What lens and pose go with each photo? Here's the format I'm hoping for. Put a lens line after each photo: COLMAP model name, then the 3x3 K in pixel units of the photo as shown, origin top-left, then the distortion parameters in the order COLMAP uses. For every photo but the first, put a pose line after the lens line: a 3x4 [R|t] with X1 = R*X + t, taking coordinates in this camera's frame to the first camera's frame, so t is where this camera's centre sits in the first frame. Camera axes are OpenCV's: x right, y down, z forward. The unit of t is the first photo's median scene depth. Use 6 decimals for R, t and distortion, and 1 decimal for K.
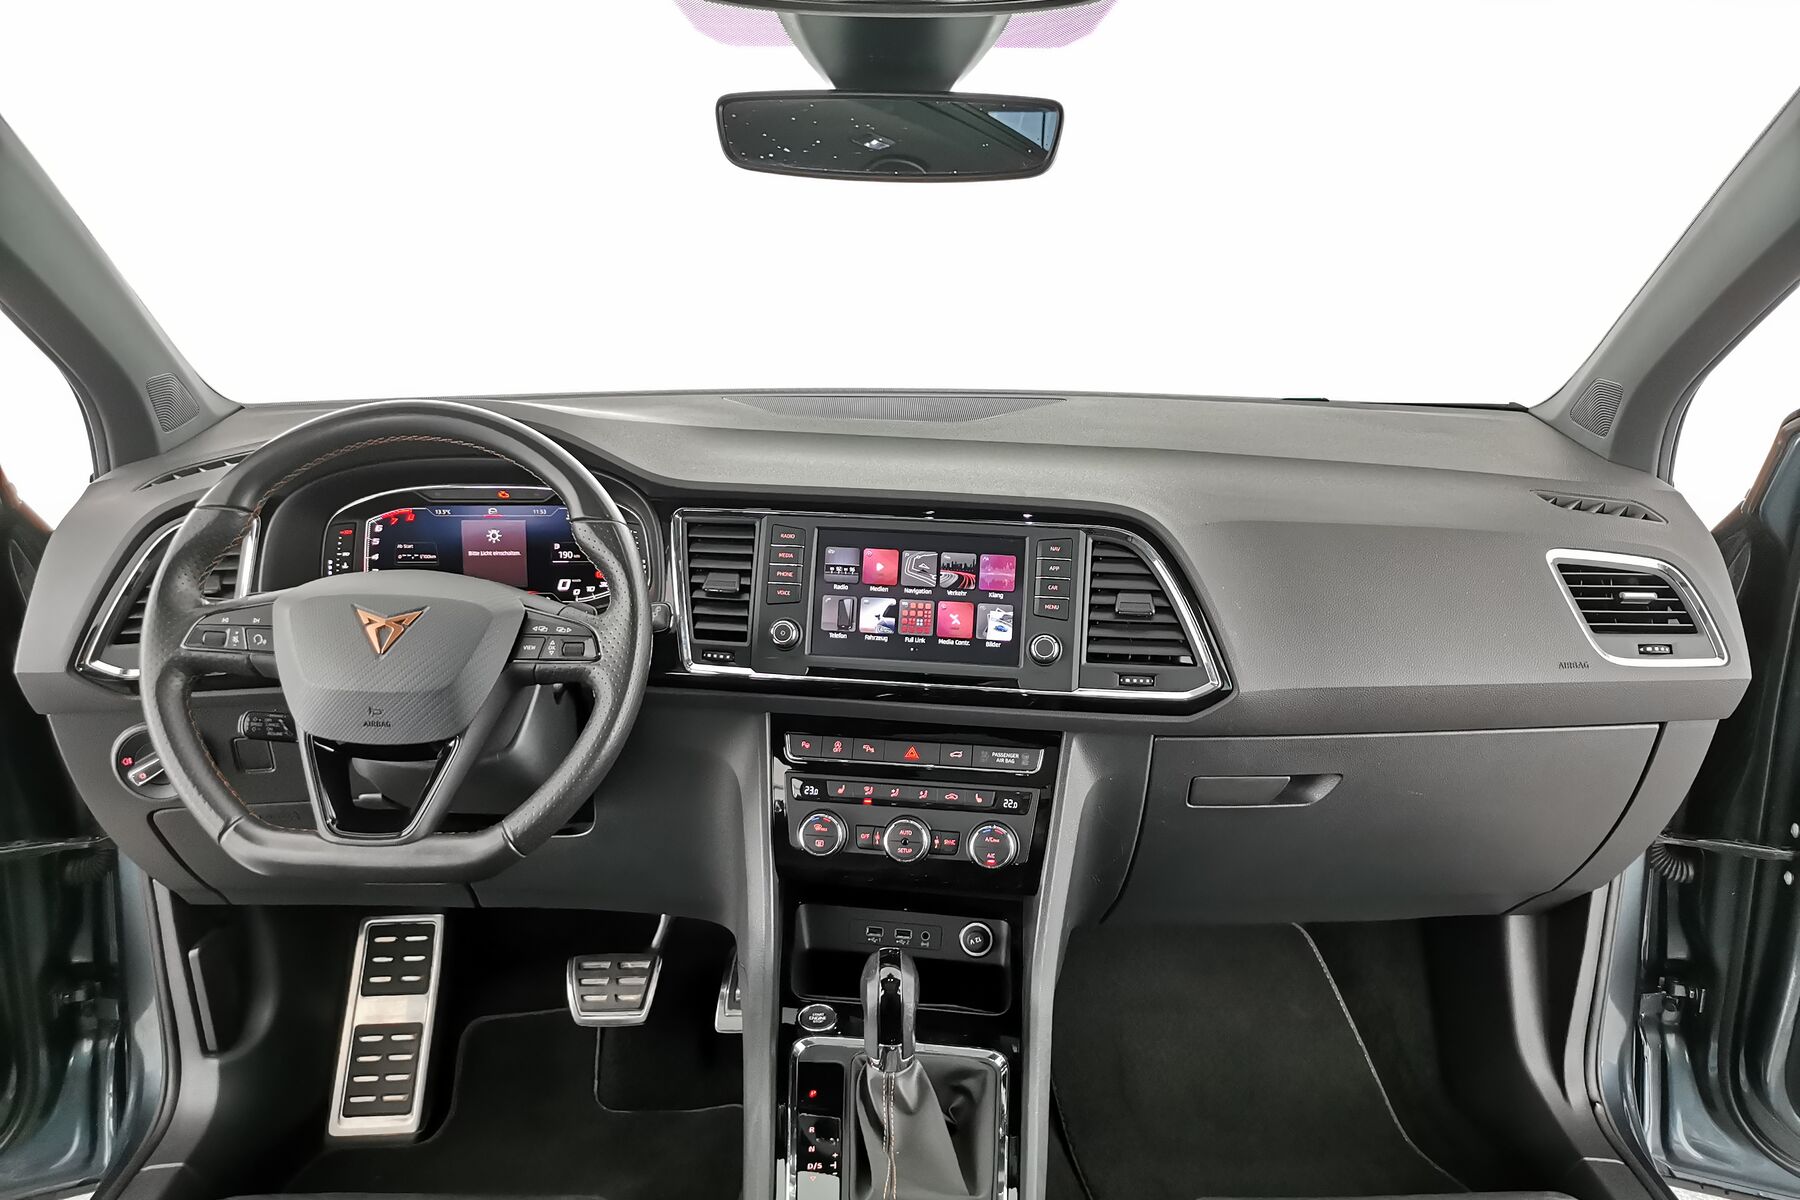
lens RADIAL K [[1400.1, 0, 877.5], [0, 1400.1, 594.4], [0, 0, 1]] dist [0.039880, -0.033330]
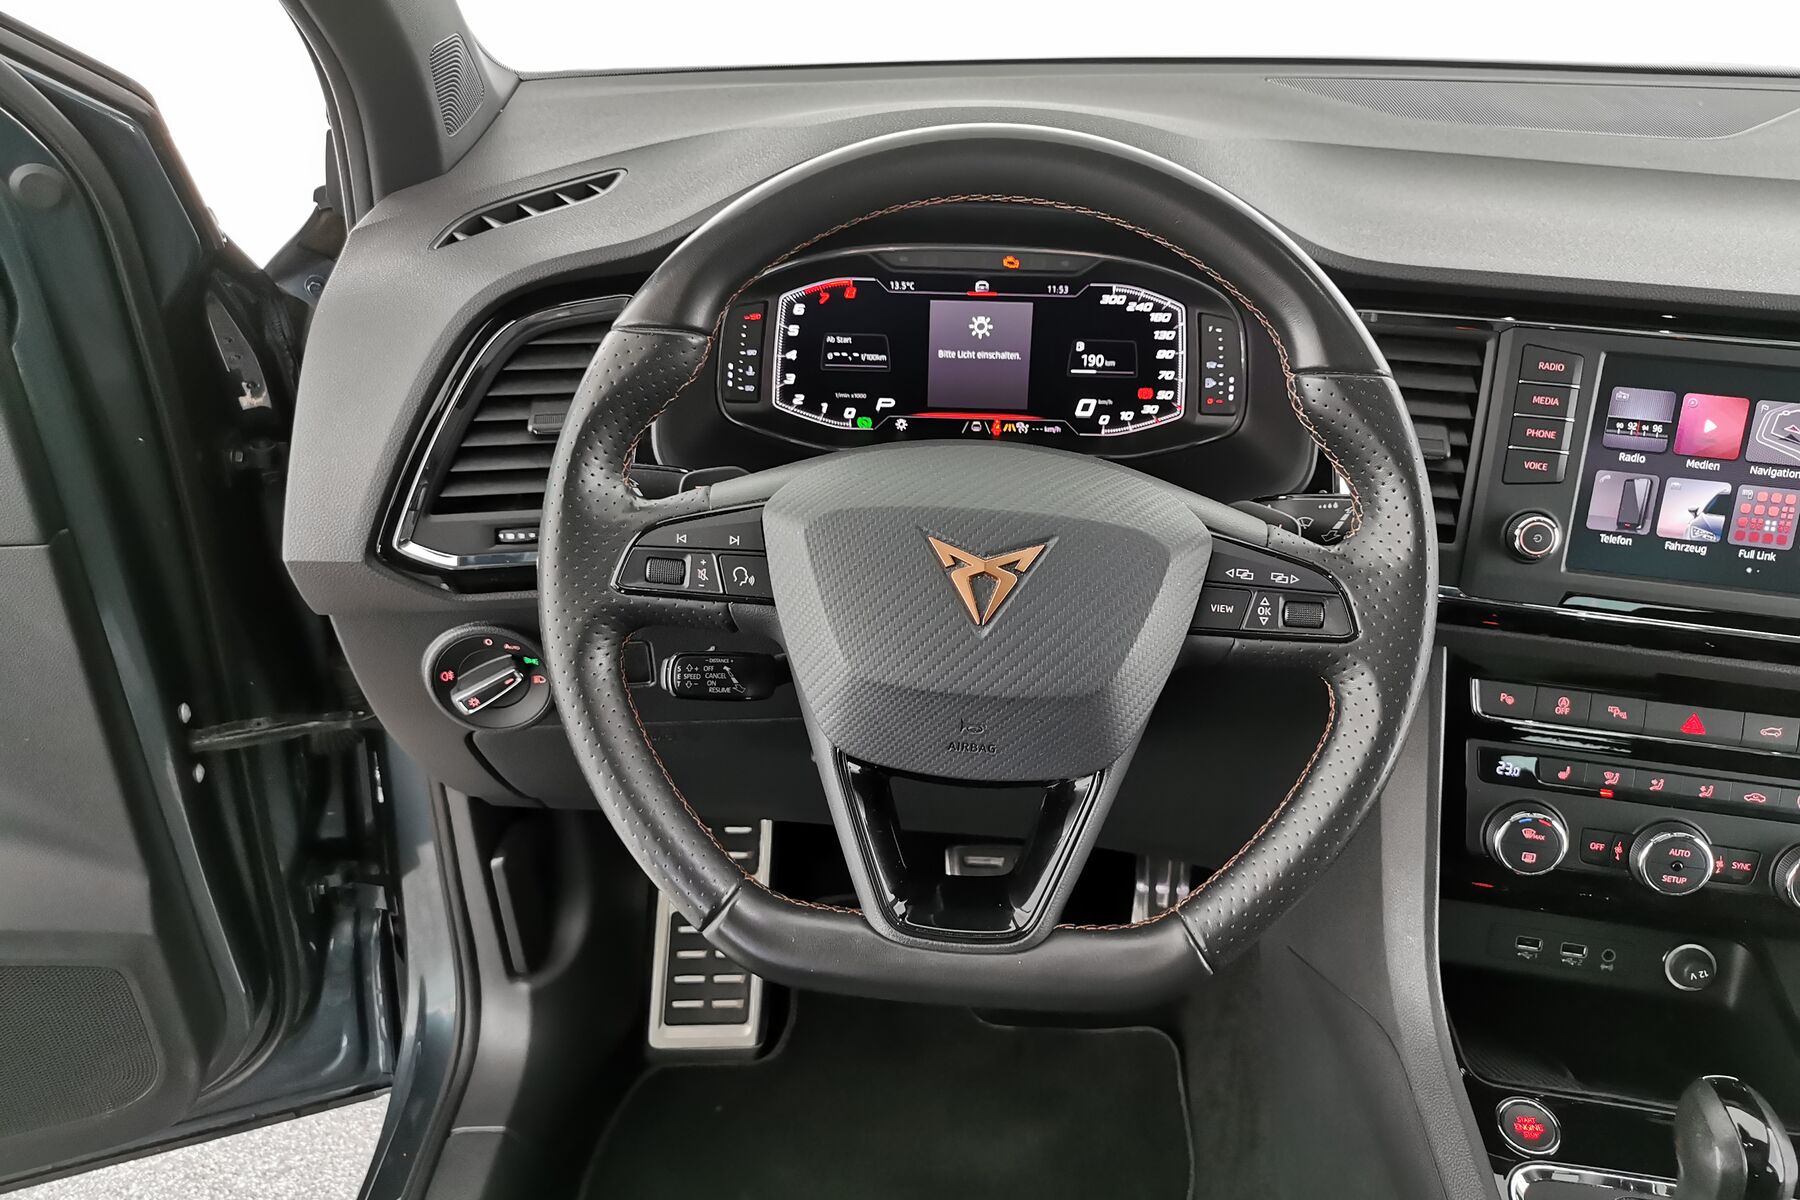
lens RADIAL K [[1406.7, 0, 877.6], [0, 1406.7, 596.7], [0, 0, 1]] dist [0.032287, -0.036059]
pose [[0.998331, 0.039913, -0.041744, -0.314664], [-0.028080, 0.967039, 0.253075, -0.090167], [0.050469, -0.251481, 0.966546, 0.399022]]
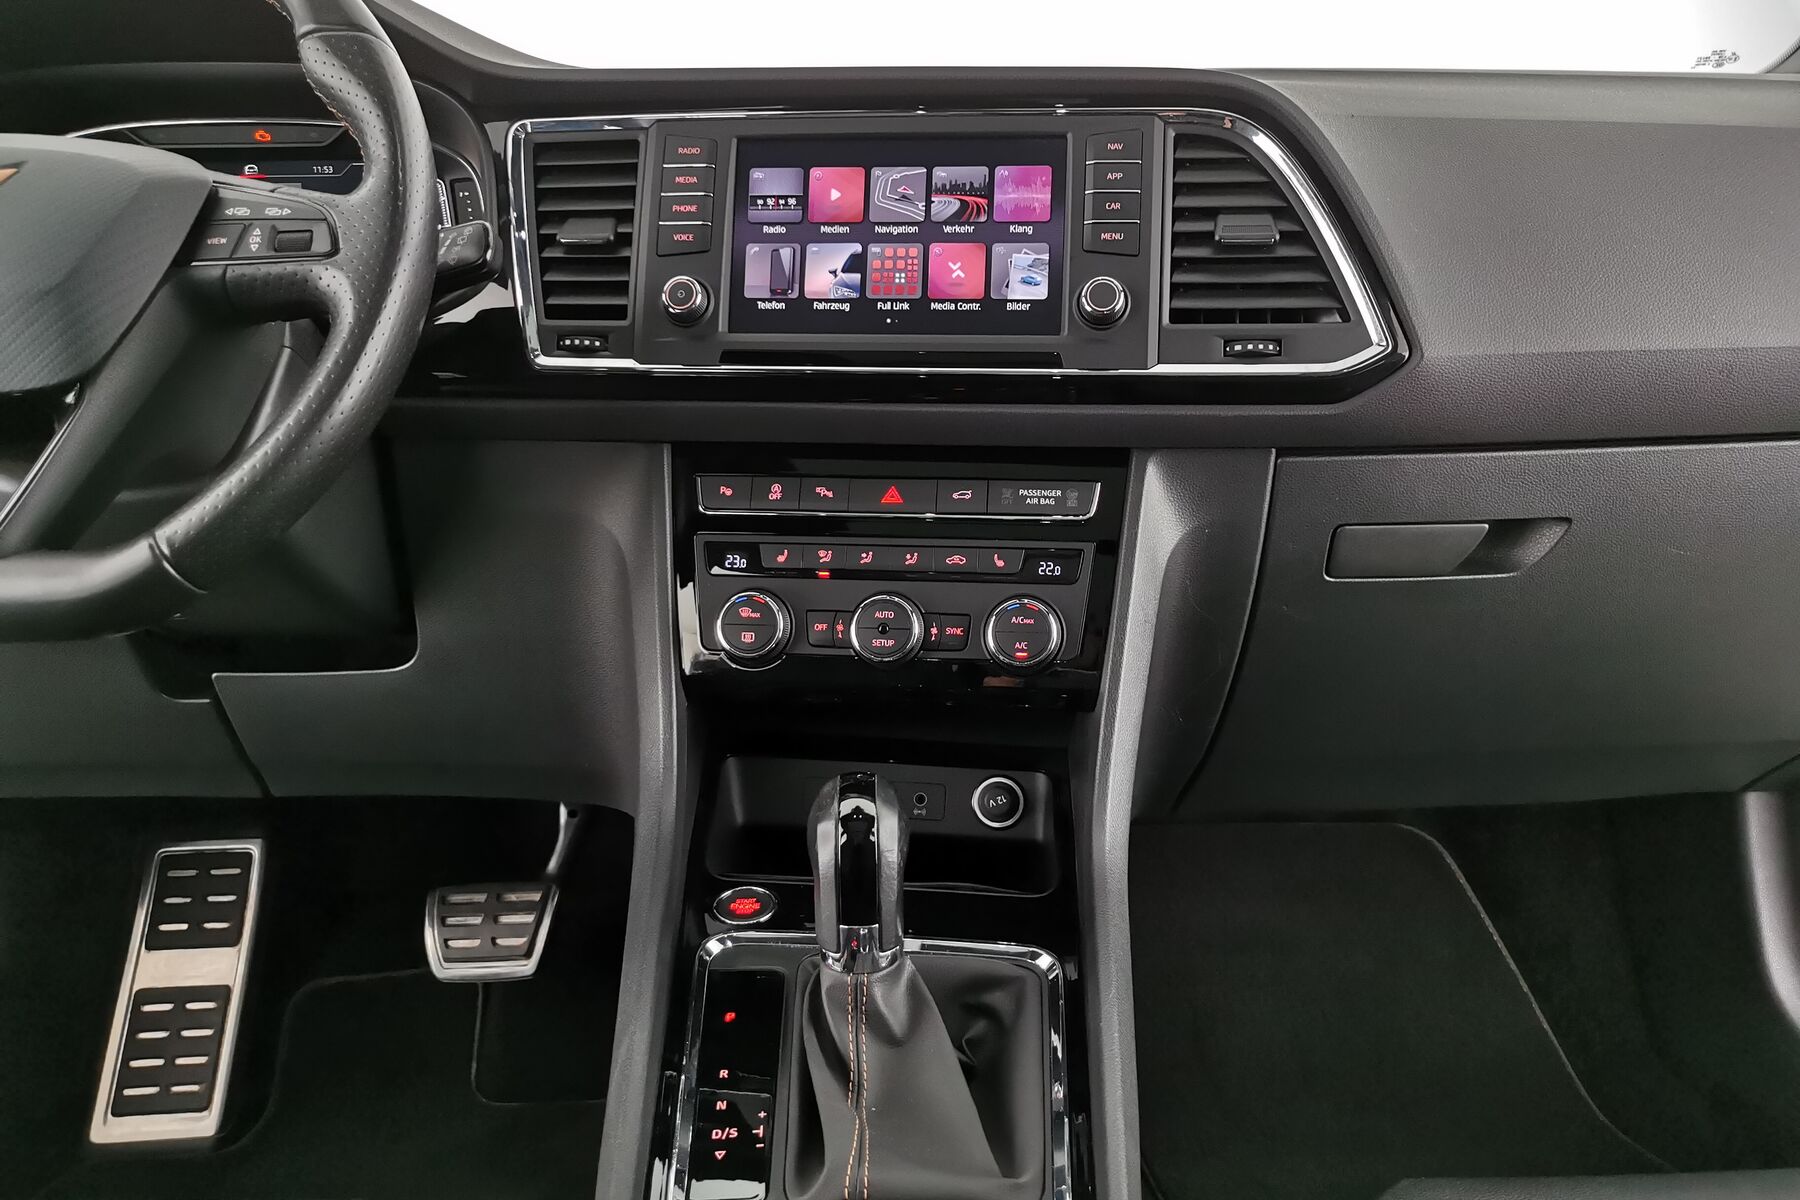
lens RADIAL K [[1406.7, 0, 877.6], [0, 1406.7, 596.7], [0, 0, 1]] dist [0.032287, -0.036059]
pose [[0.999825, -0.018658, 0.001626, 0.016218], [0.018691, 0.999541, -0.023838, 0.176524], [-0.001181, 0.023864, 0.999715, 0.370129]]
